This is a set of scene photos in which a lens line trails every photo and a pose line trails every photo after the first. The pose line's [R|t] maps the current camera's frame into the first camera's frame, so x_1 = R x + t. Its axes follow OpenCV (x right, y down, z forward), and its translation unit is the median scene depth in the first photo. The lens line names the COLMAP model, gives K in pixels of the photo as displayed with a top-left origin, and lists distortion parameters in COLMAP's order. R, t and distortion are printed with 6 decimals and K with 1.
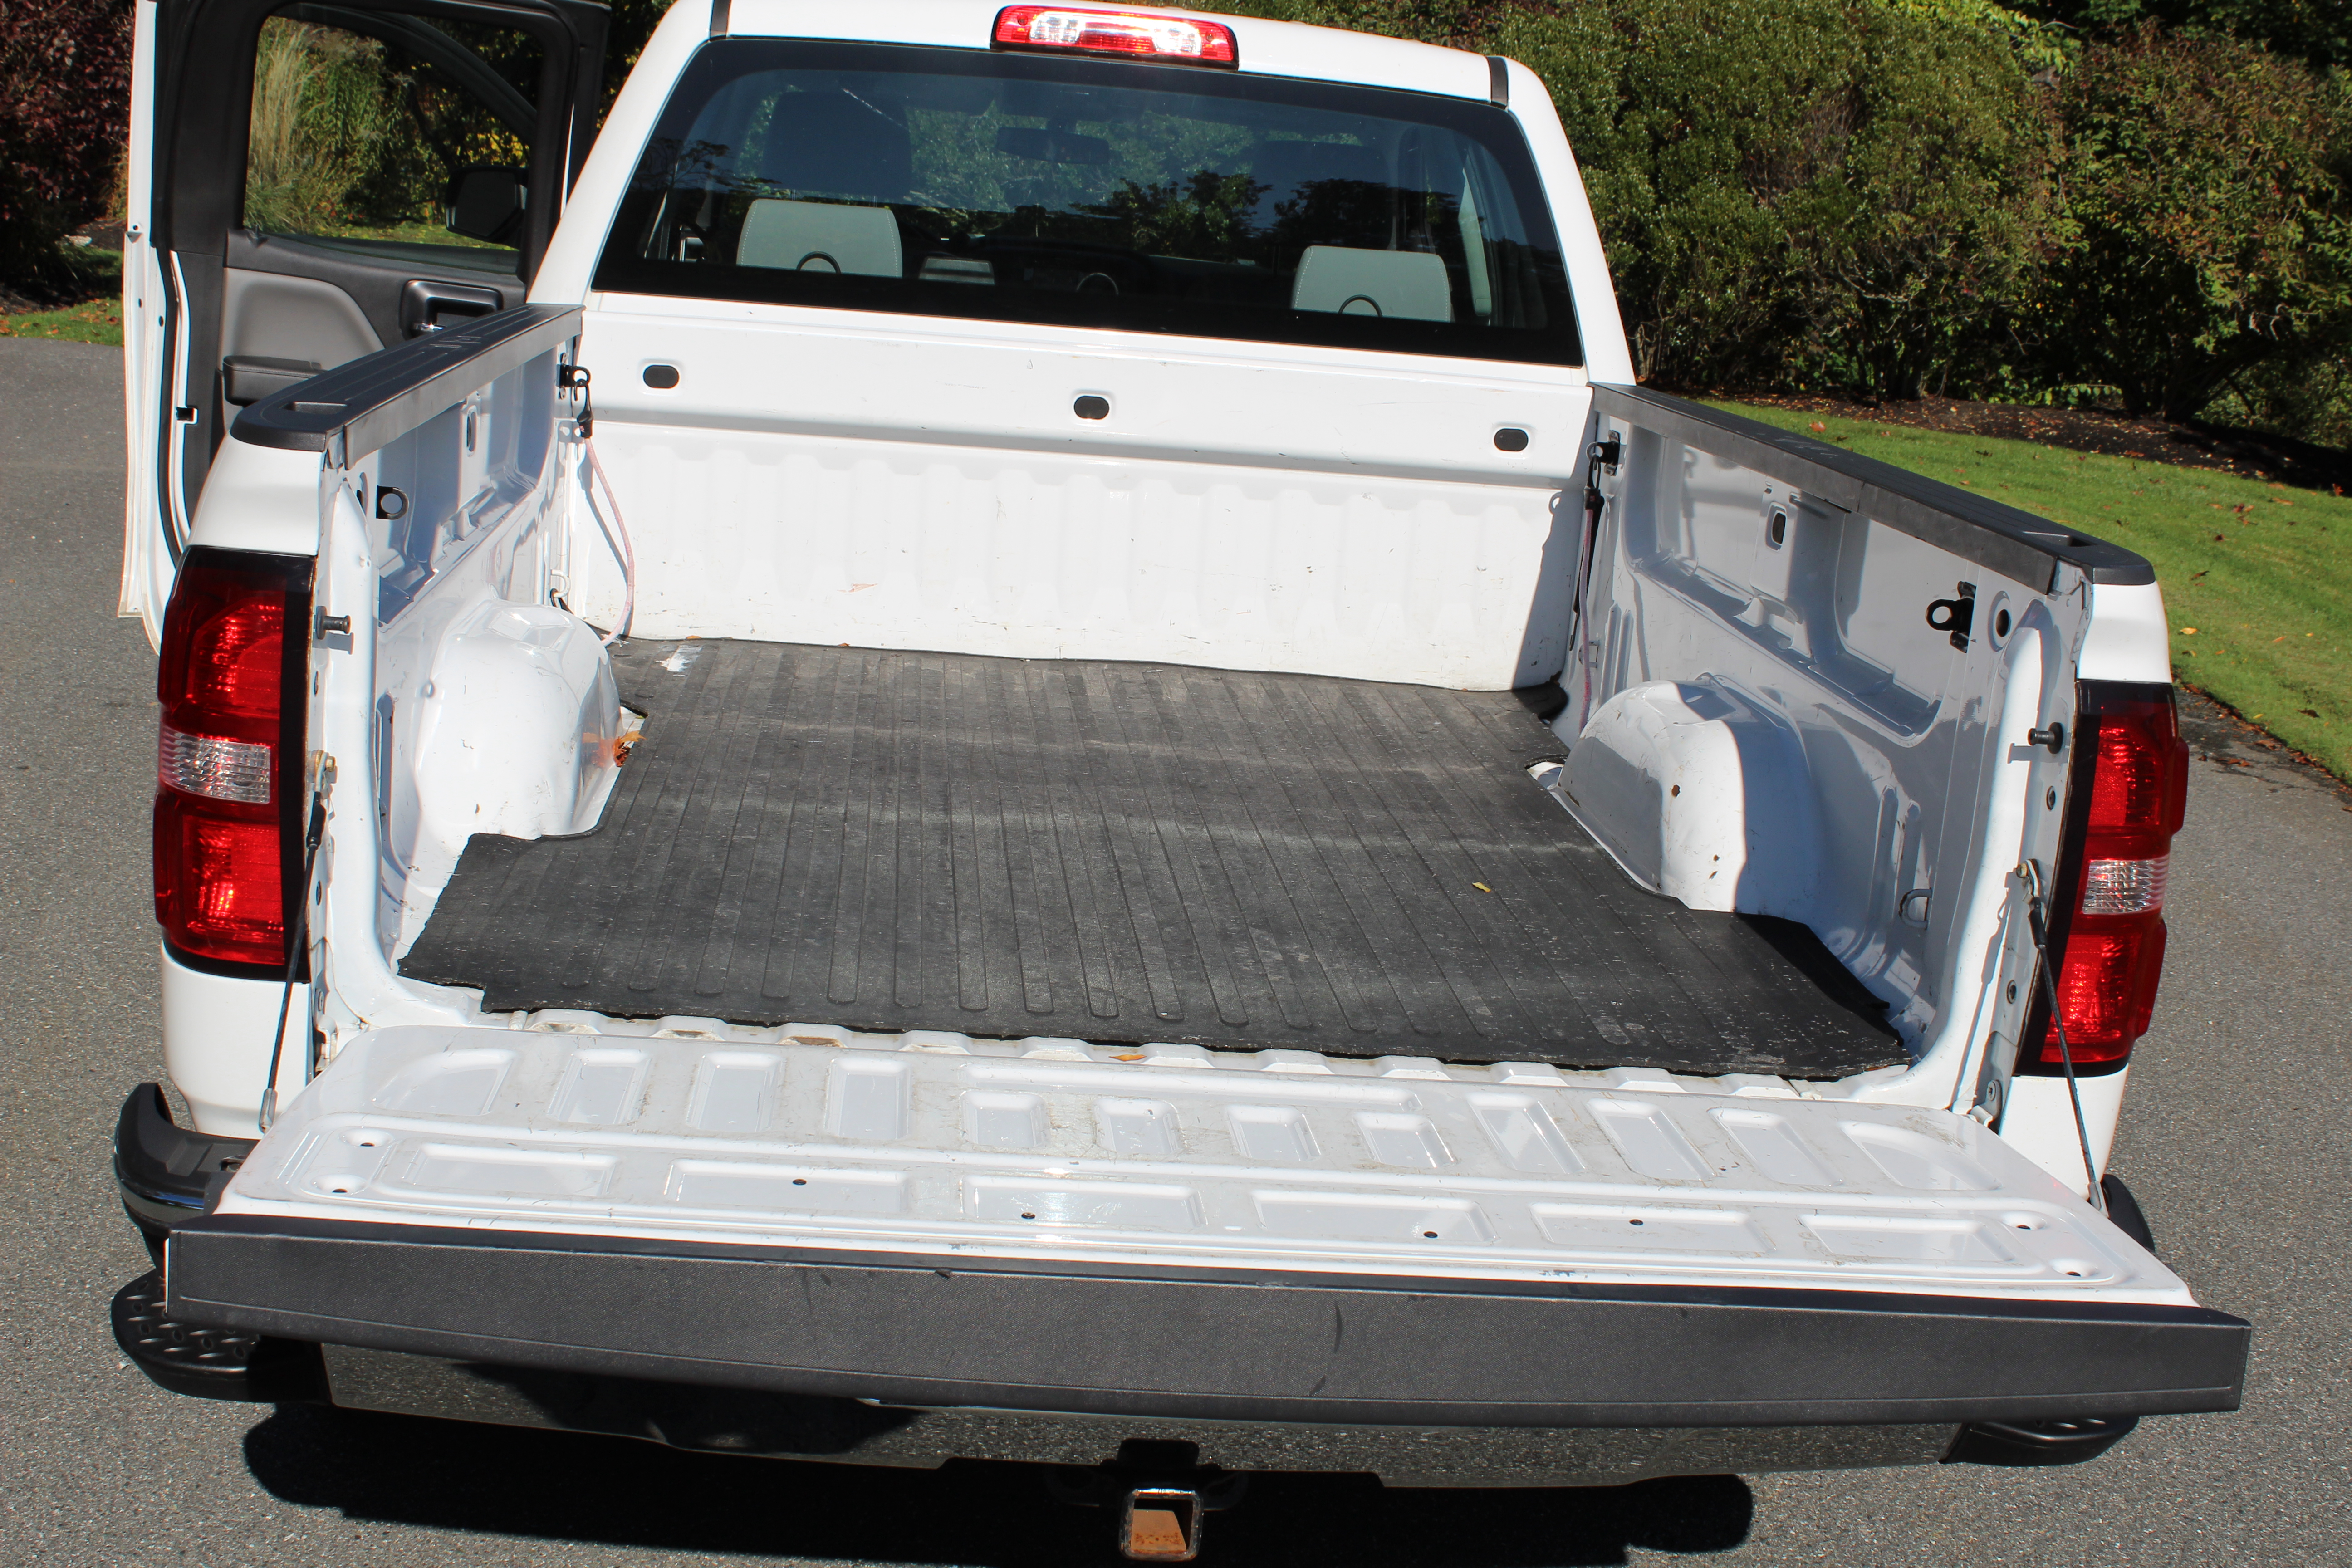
lens RADIAL K [[2771.7, 0, 1196.4], [0, 2771.7, 785.6], [0, 0, 1]] dist [-0.087553, 0.000000]
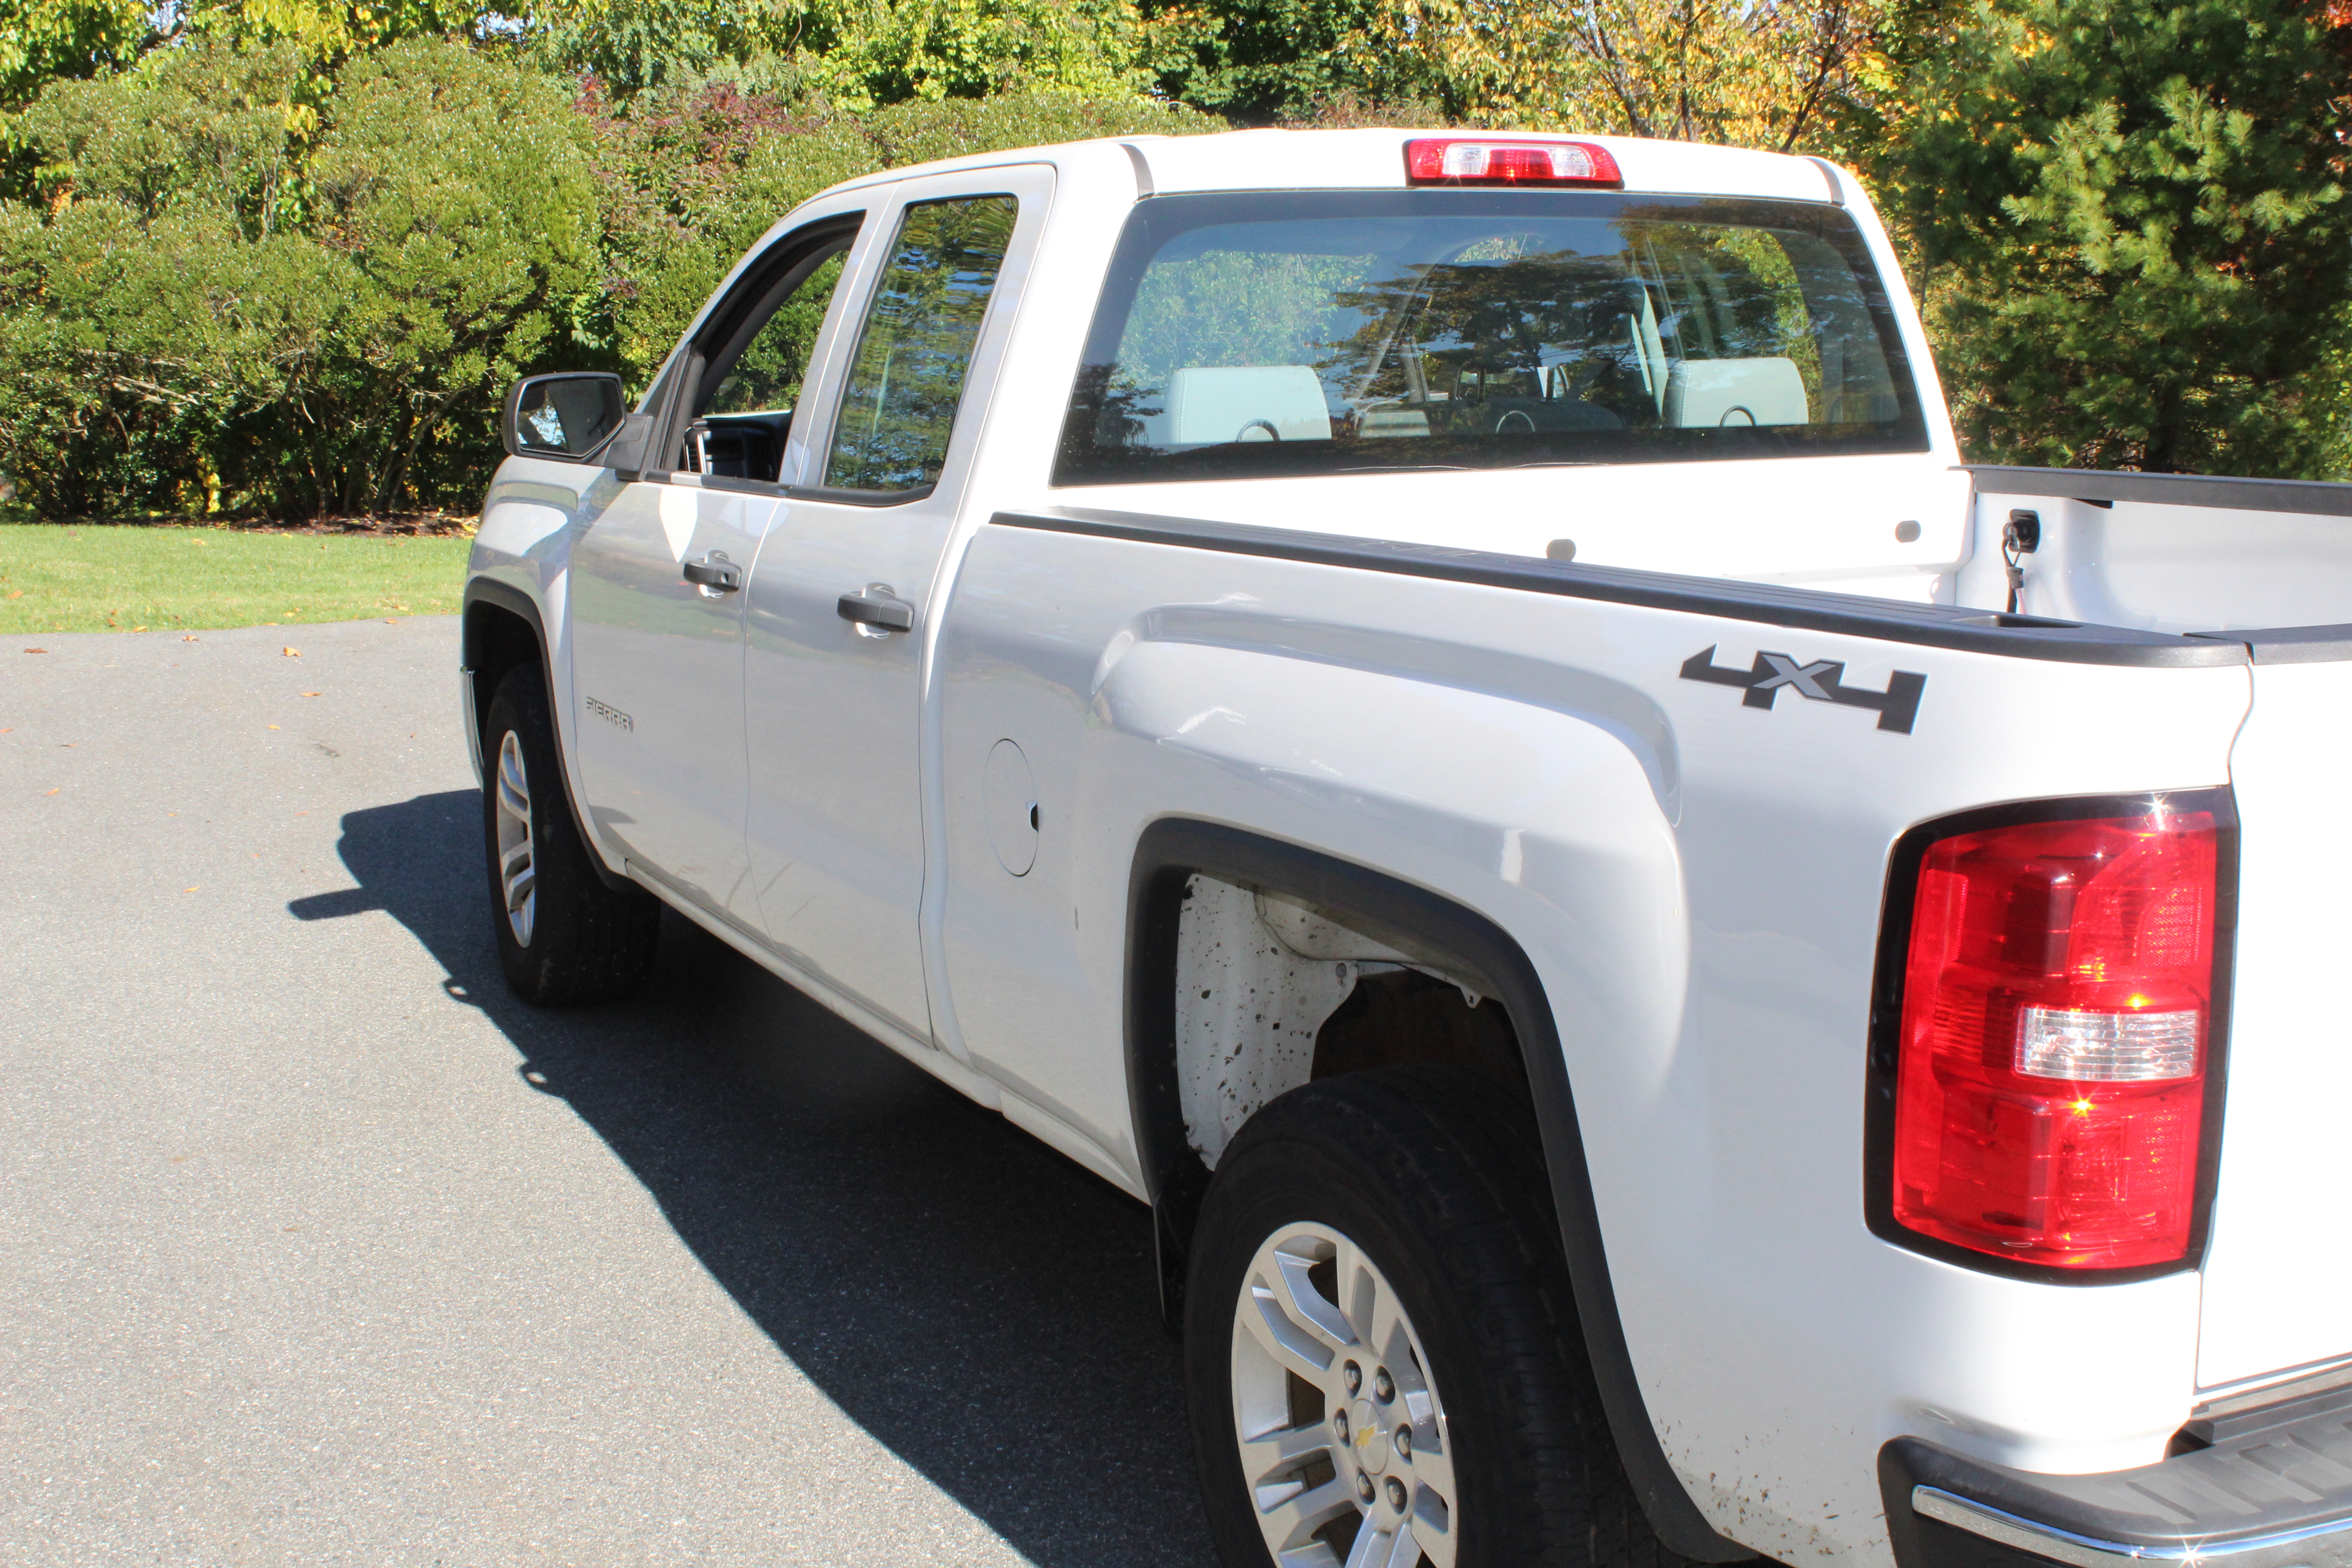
lens RADIAL K [[2771.7, 0, 1194.7], [0, 2771.7, 766.6], [0, 0, 1]] dist [-0.087553, 0.000000]
pose [[0.922589, -0.153196, 0.354062, -0.486172], [0.168958, 0.985526, -0.013842, -0.069534], [-0.346817, 0.072592, 0.935120, 0.155261]]
